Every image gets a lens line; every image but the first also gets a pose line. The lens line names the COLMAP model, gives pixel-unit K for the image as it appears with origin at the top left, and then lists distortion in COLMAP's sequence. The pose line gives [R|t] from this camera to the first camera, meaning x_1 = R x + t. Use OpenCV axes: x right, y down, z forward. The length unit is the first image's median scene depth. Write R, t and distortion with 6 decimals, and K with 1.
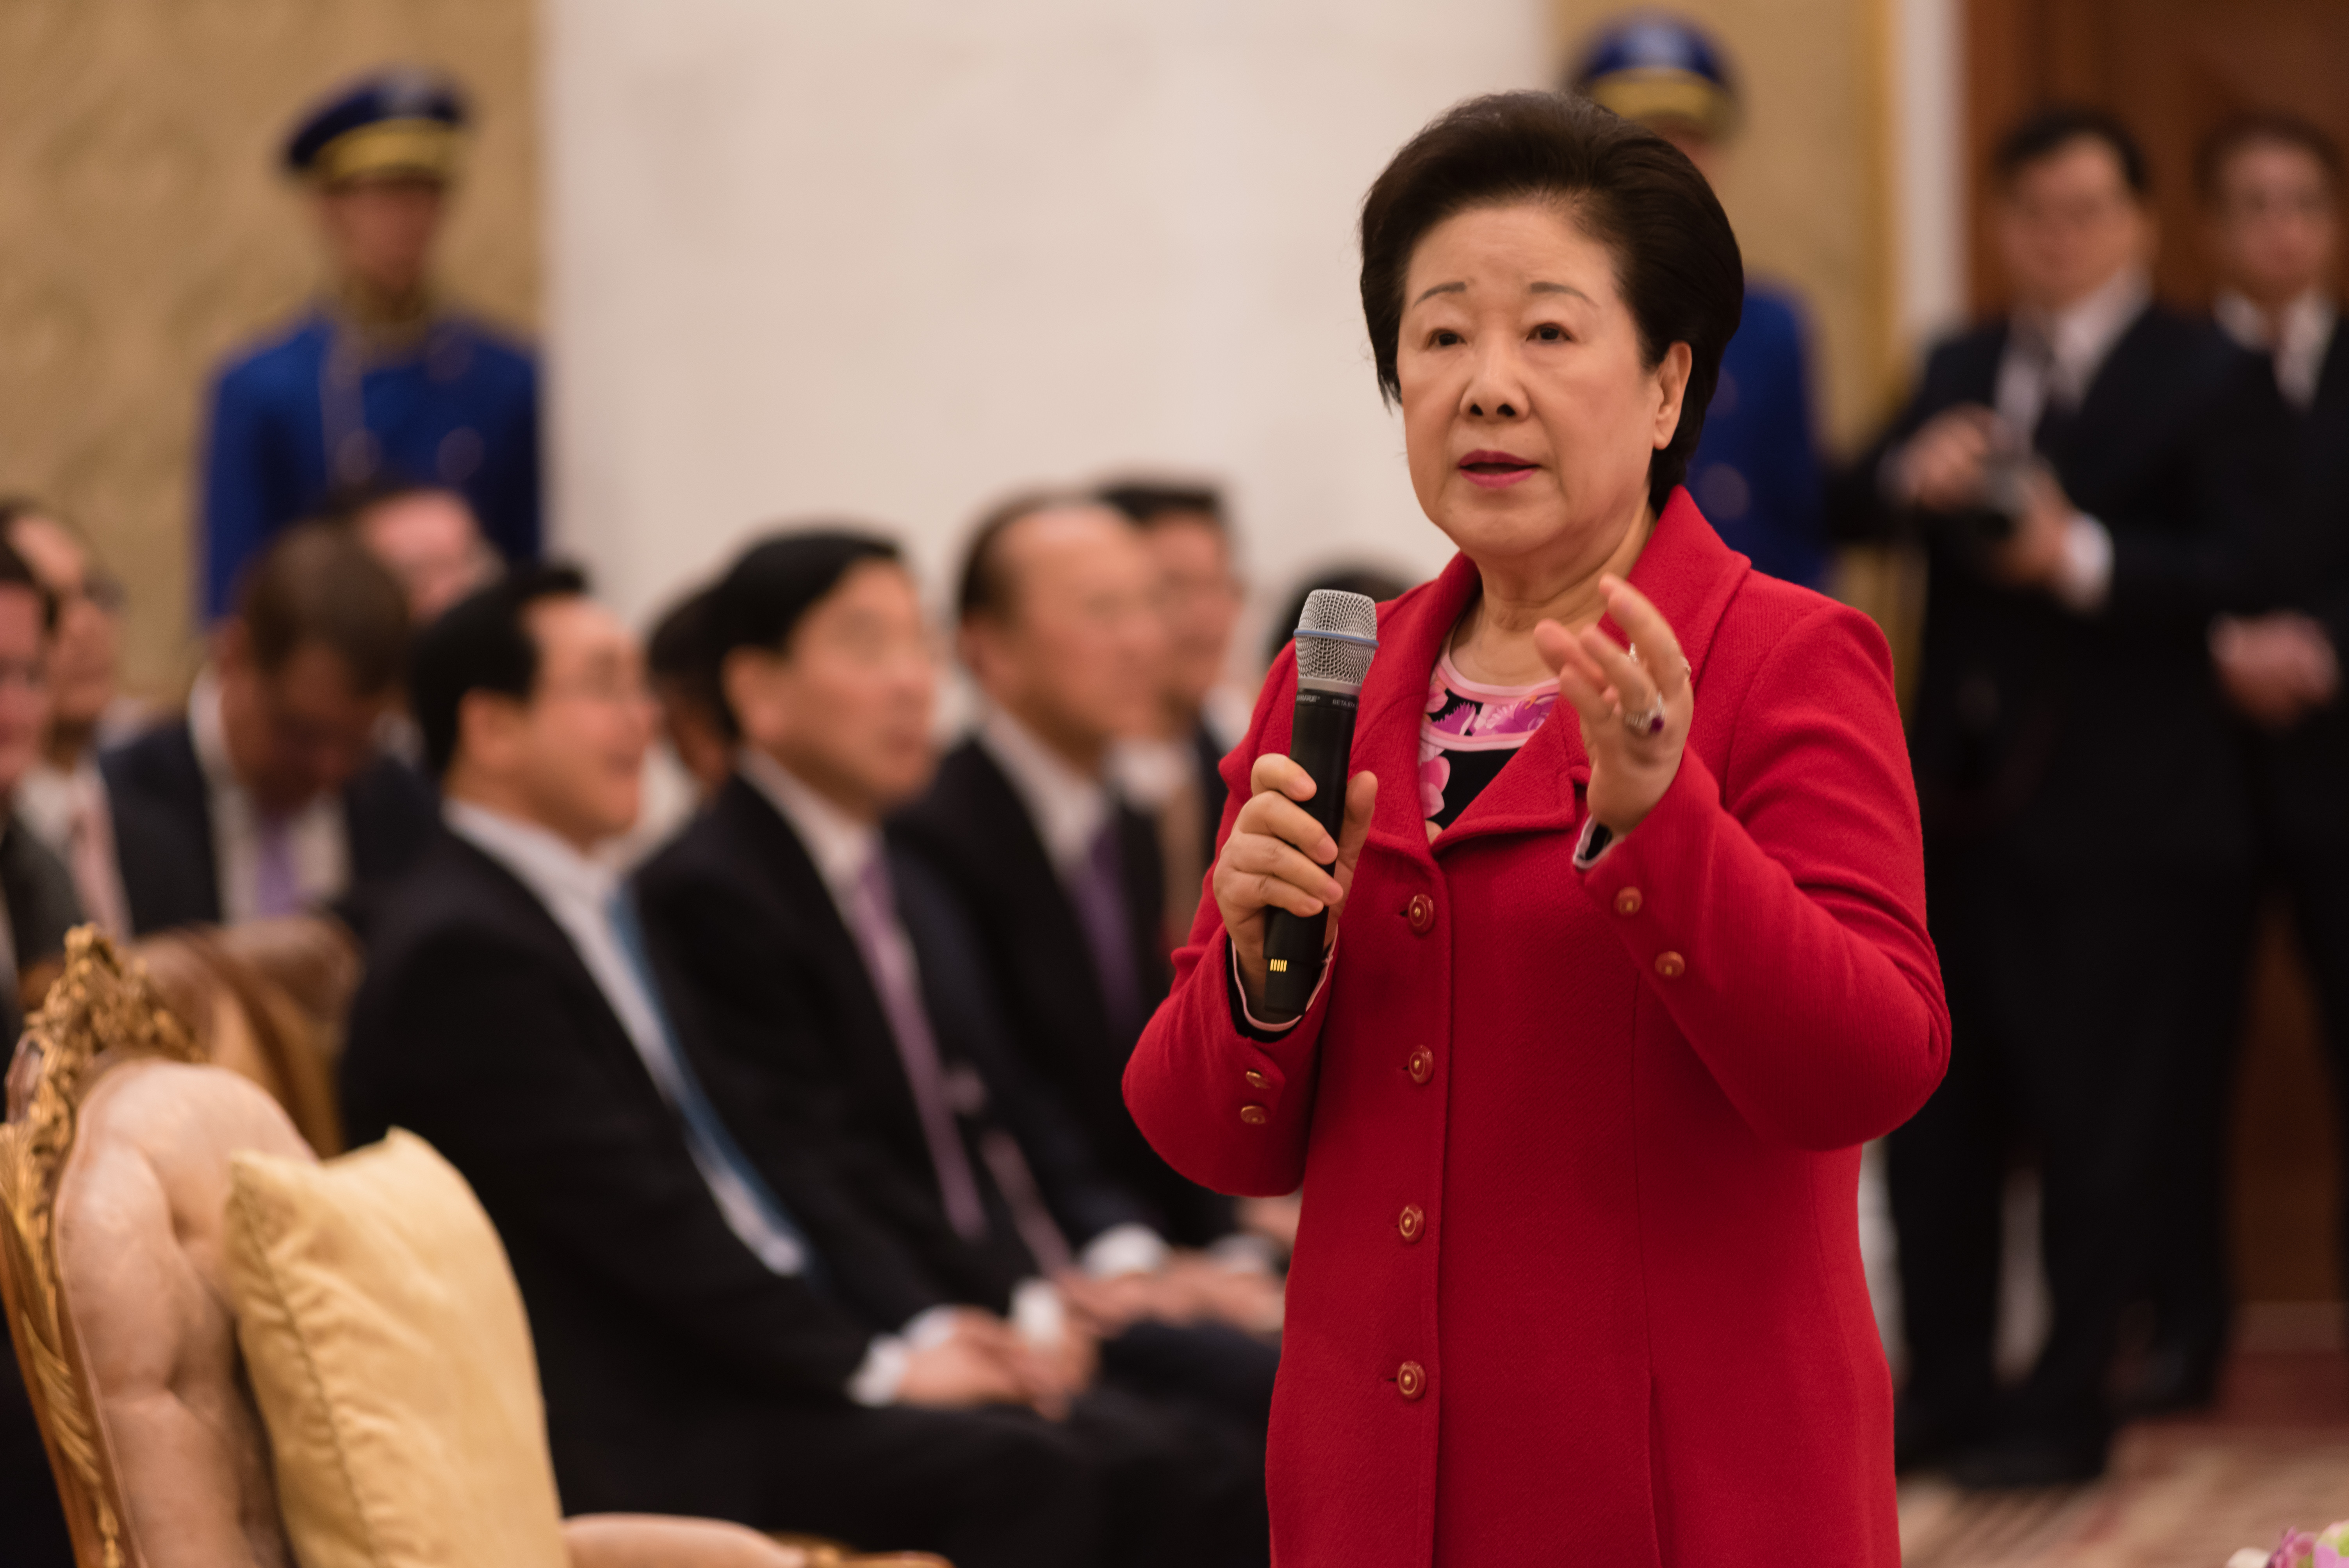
lens RADIAL K [[14197.2, 0, 1179.9], [0, 14197.2, 782.9], [0, 0, 1]] dist [0.089485, 0.000000]
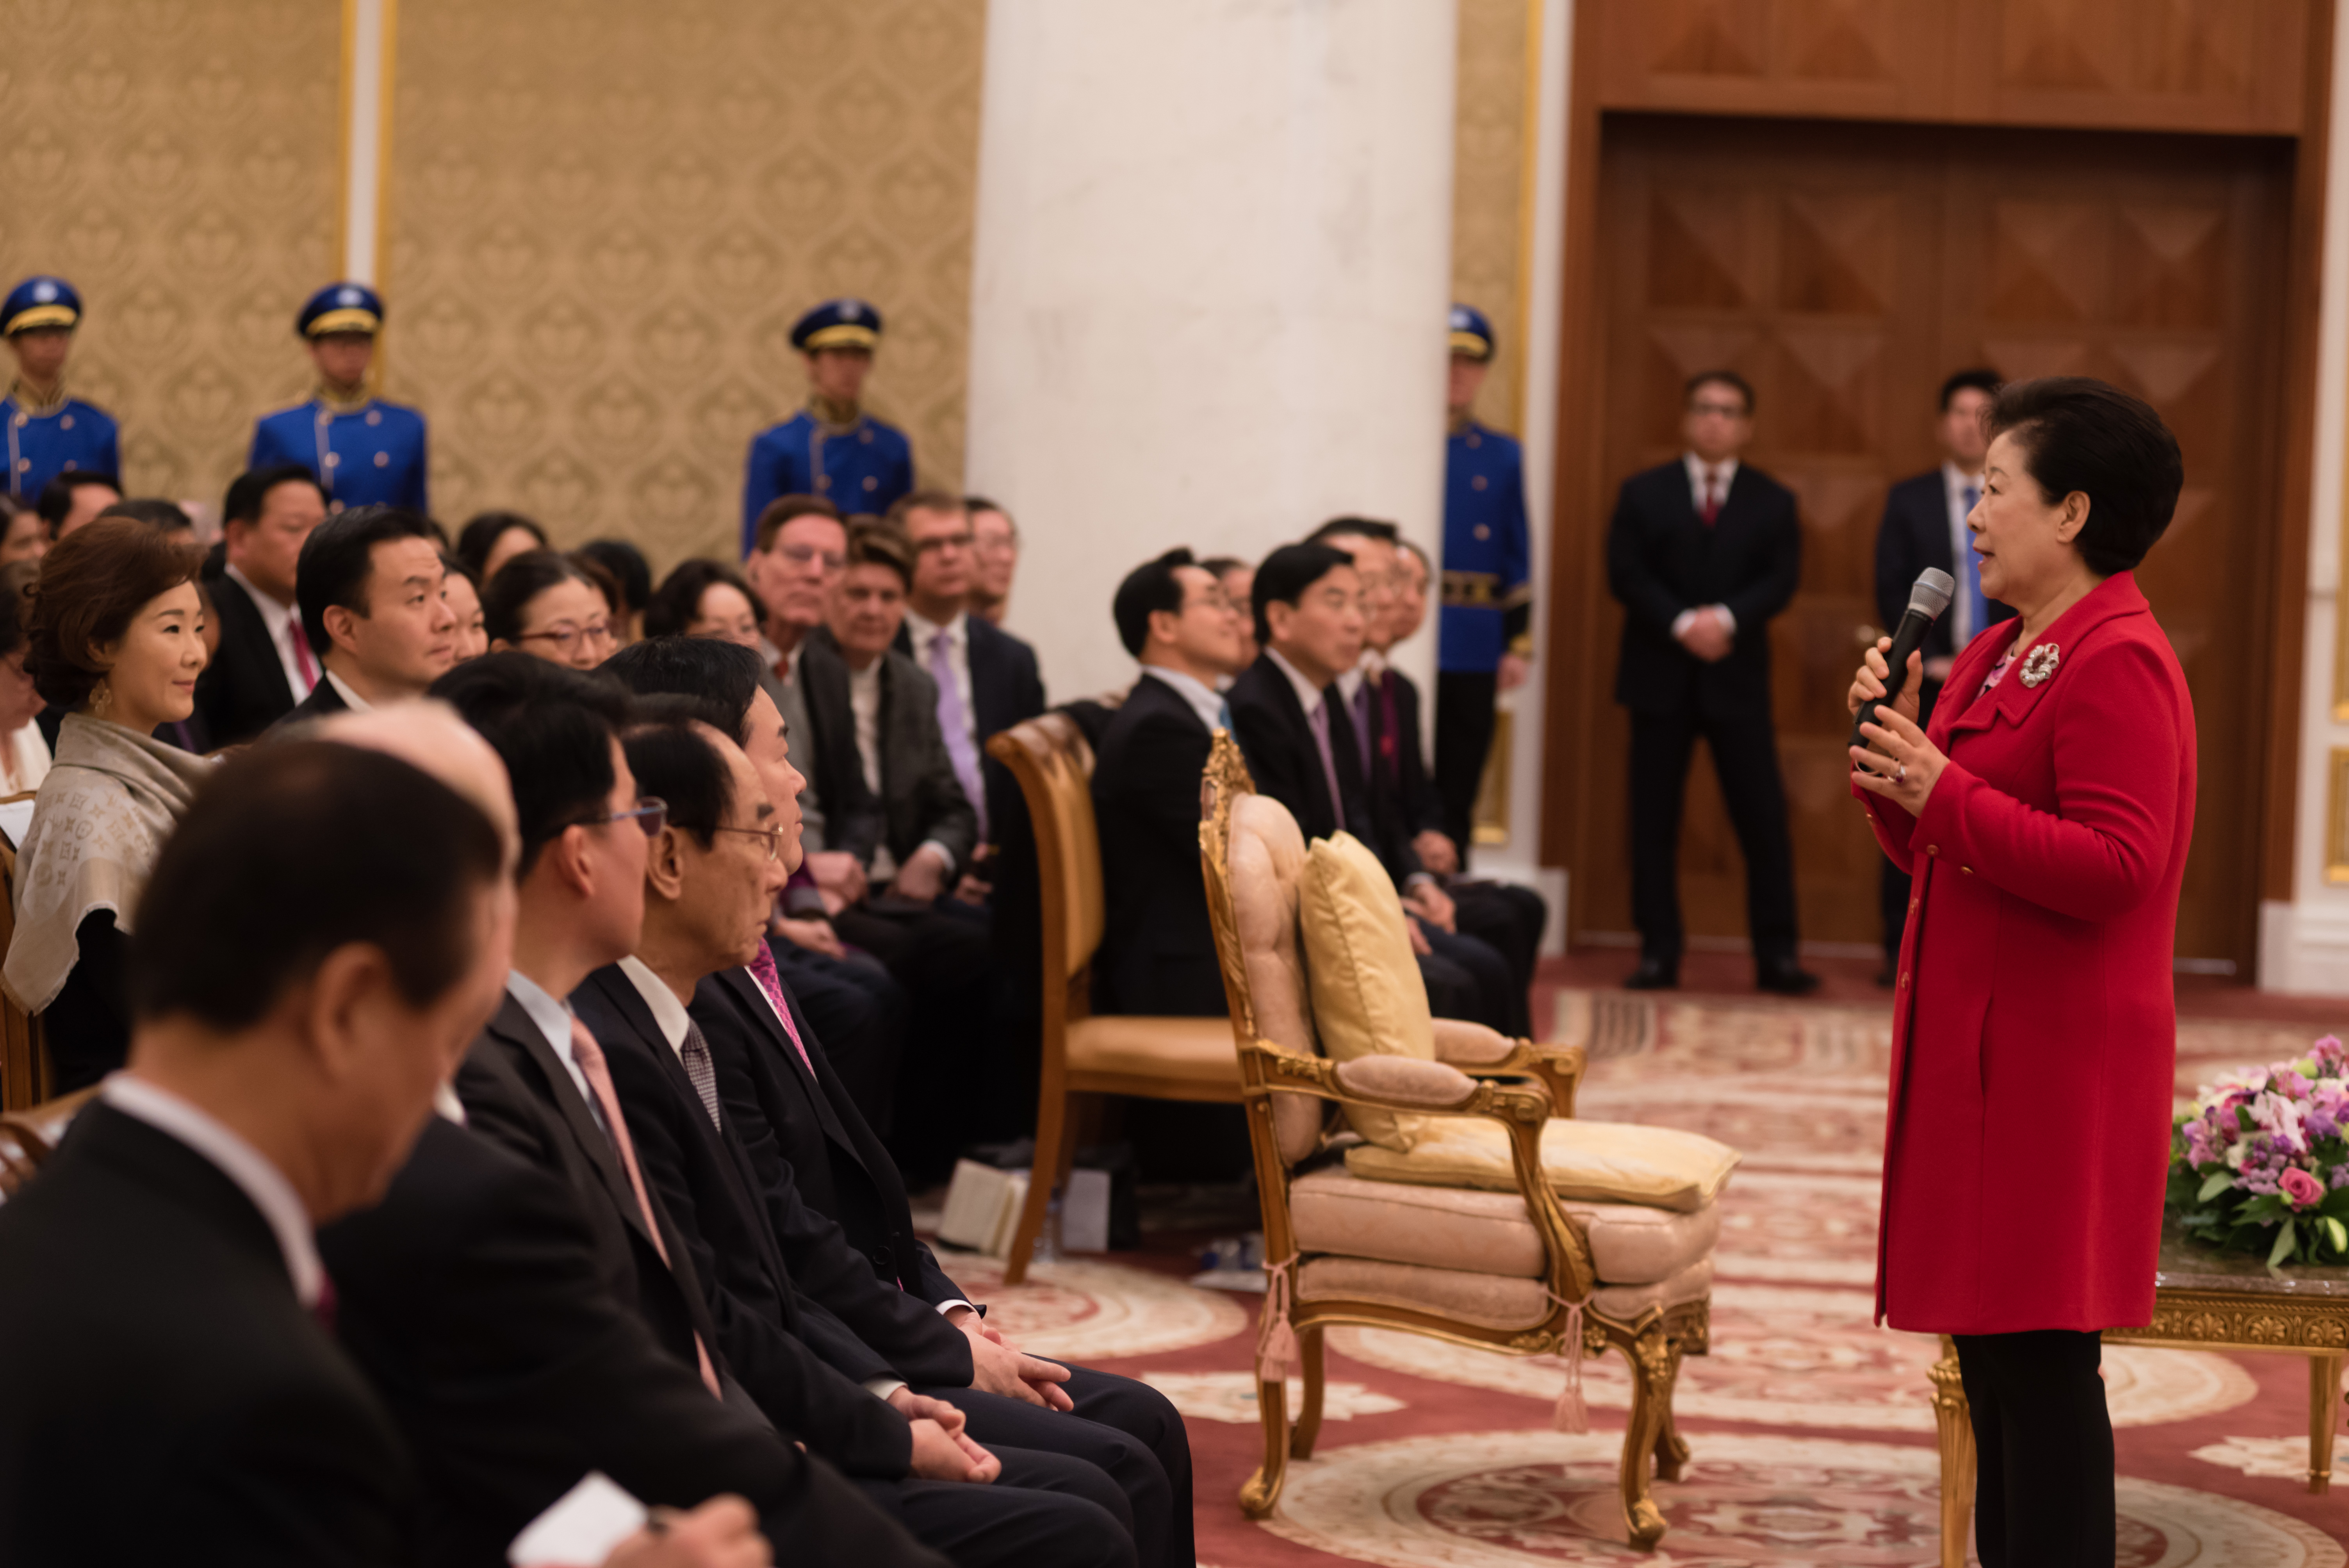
lens RADIAL K [[6754.0, 0, 1147.6], [0, 6754.0, 773.3], [0, 0, 1]] dist [-0.014912, 0.000000]
pose [[0.994841, 0.051387, 0.087468, -0.177106], [-0.053129, 0.998431, 0.017700, -0.000352], [-0.086421, -0.022256, 0.996010, 0.000860]]
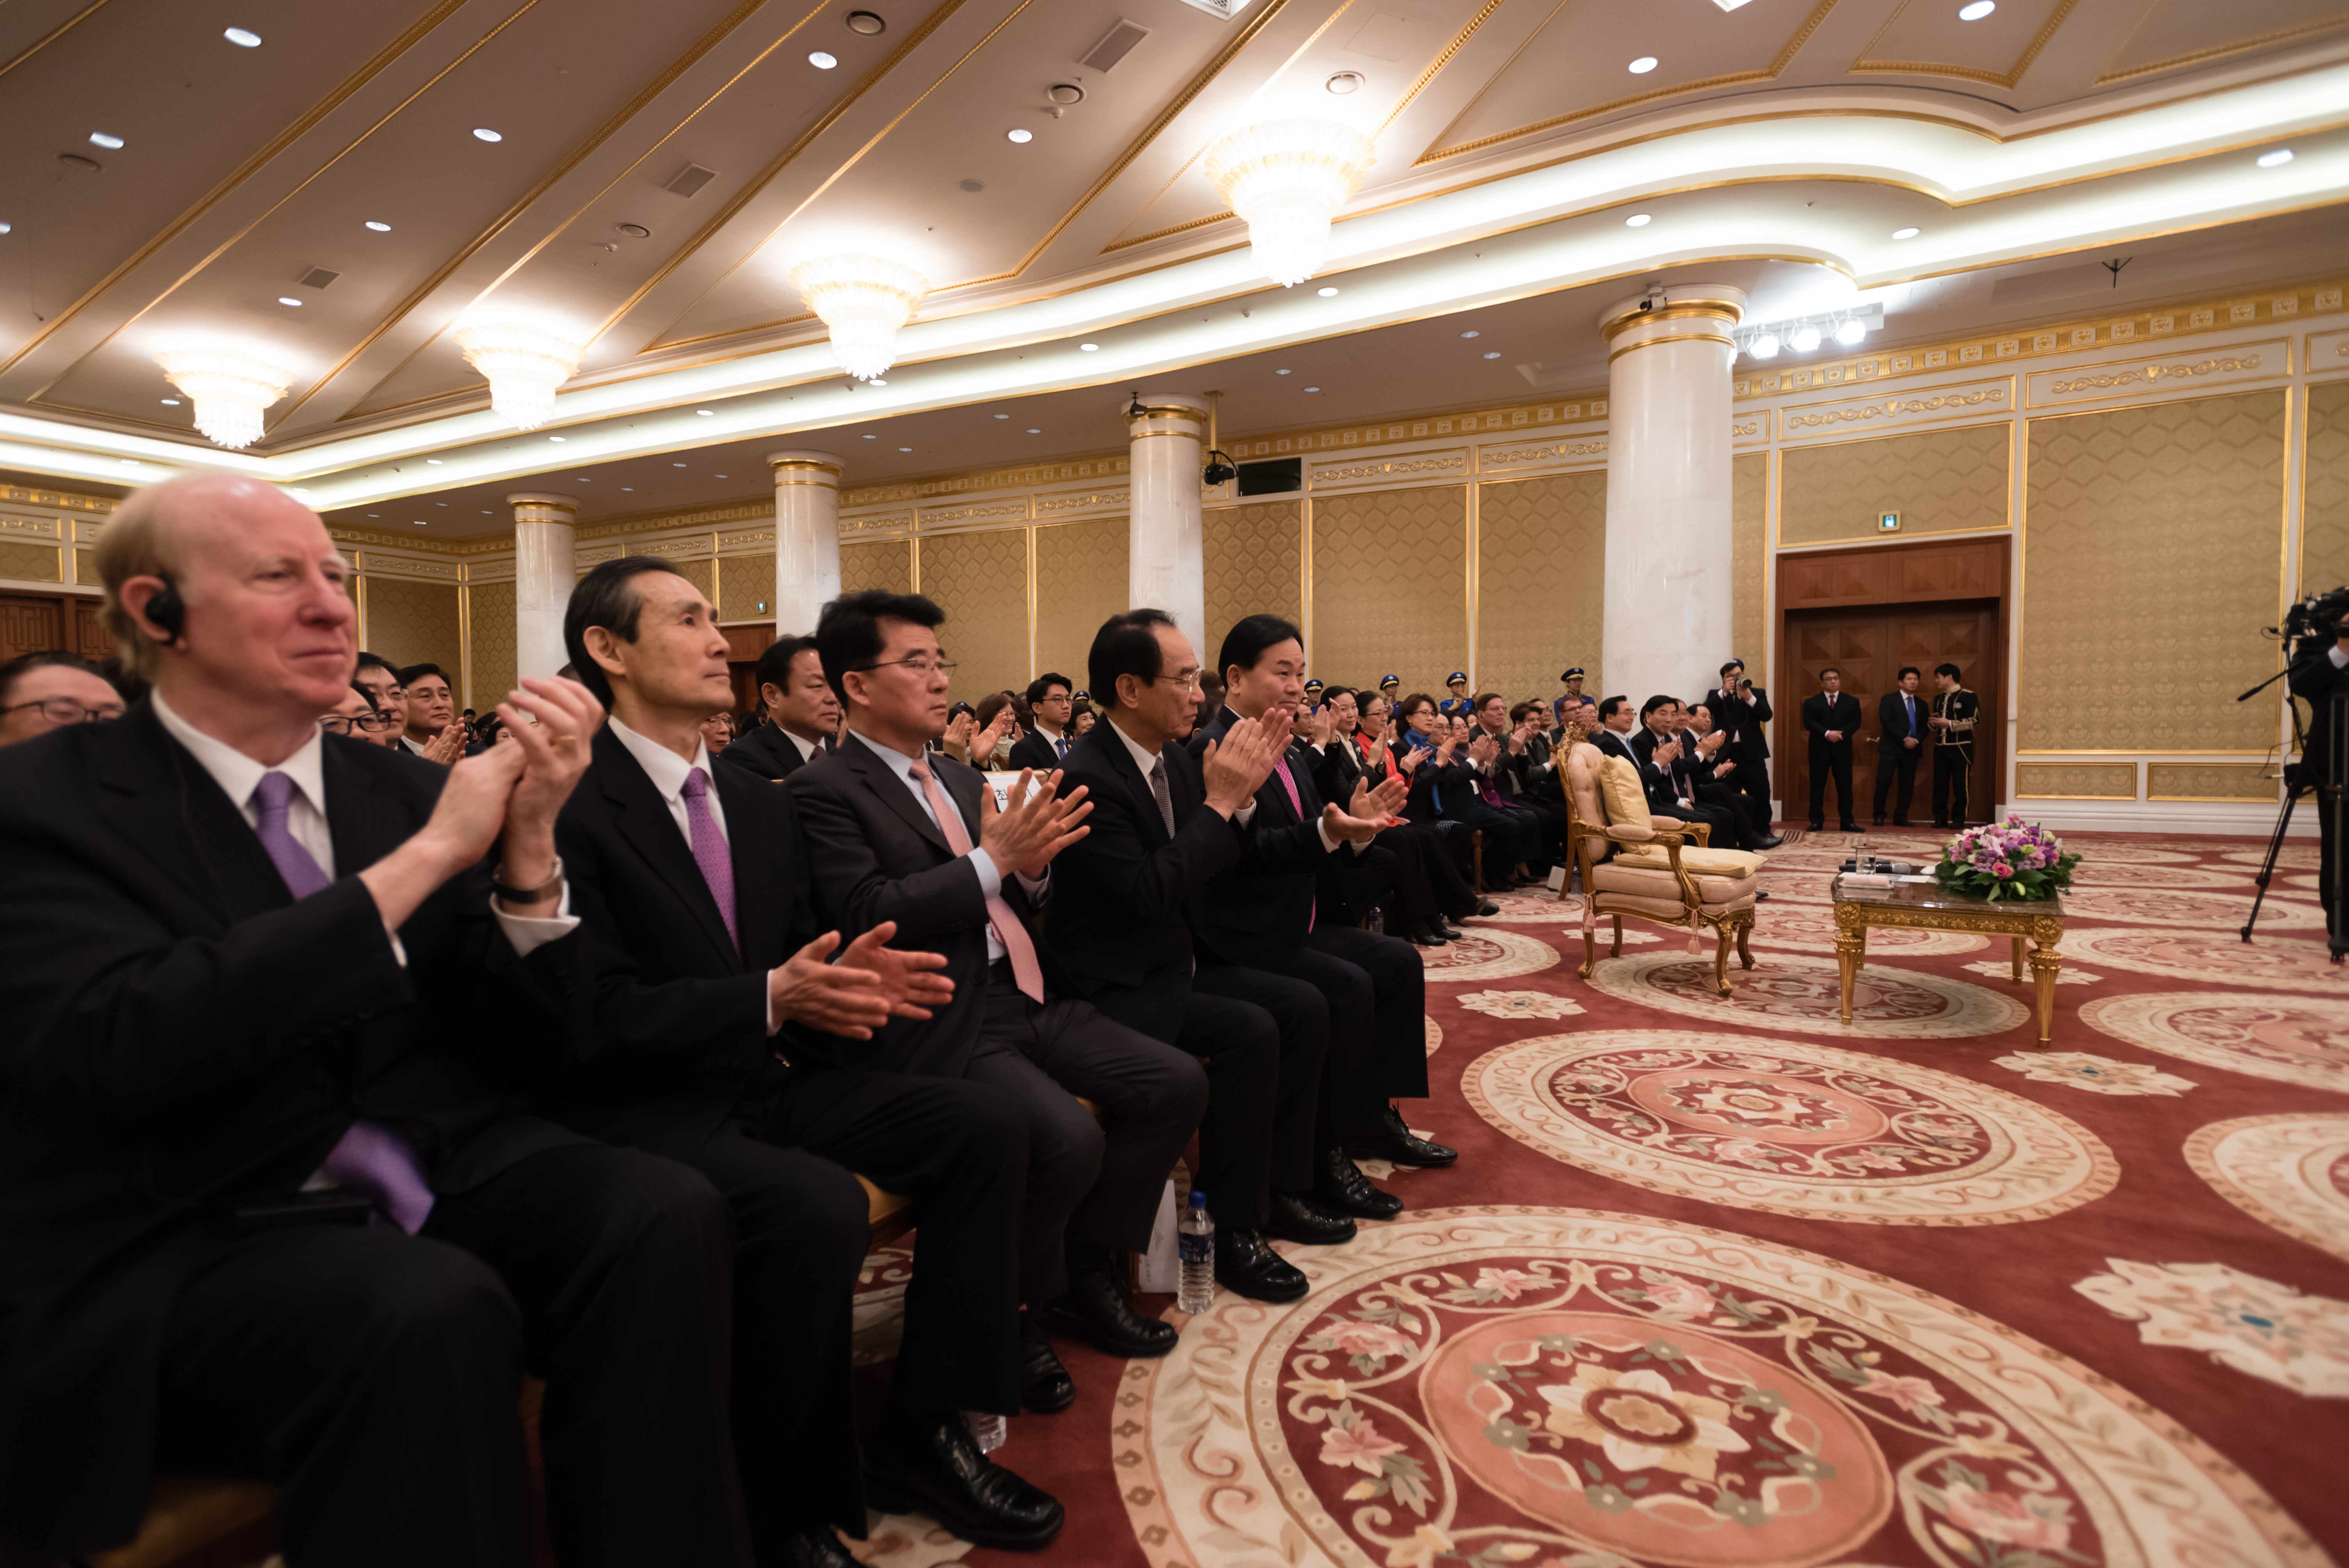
lens RADIAL K [[1146.0, 0, 1161.9], [0, 1146.0, 783.5], [0, 0, 1]] dist [0.002525, 0.002231]
pose [[0.927889, 0.024685, -0.372040, -0.055534], [-0.022056, 0.999693, 0.011322, 0.037370], [0.372205, -0.002300, 0.928148, 0.441721]]
